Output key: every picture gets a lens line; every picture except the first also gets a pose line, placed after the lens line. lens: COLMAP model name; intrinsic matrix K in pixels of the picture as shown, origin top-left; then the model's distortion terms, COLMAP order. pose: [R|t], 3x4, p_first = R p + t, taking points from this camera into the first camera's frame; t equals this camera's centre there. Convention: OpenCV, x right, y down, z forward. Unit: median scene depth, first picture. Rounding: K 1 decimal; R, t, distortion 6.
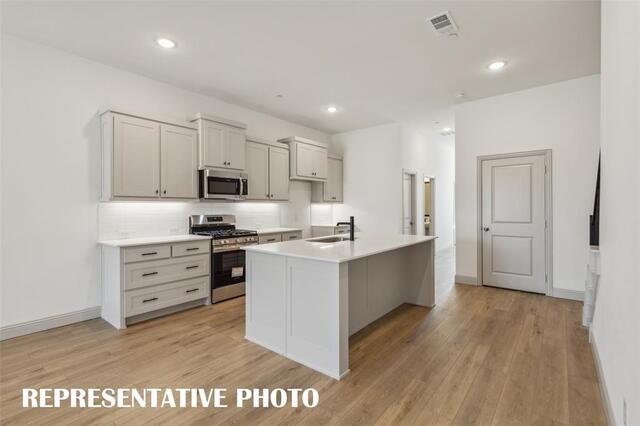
lens RADIAL K [[299.6, 0, 321.2], [0, 299.6, 208.9], [0, 0, 1]] dist [-0.000936, -0.000514]
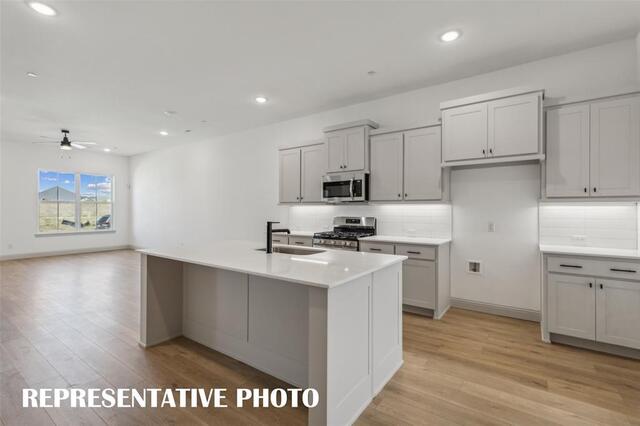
lens RADIAL K [[299.6, 0, 318.9], [0, 299.6, 210.5], [0, 0, 1]] dist [-0.000936, -0.000514]
pose [[0.048166, 0.005386, -0.998825, 0.632780], [-0.006714, 0.999965, 0.005069, -0.006376], [0.998817, 0.006462, 0.048200, 0.782315]]
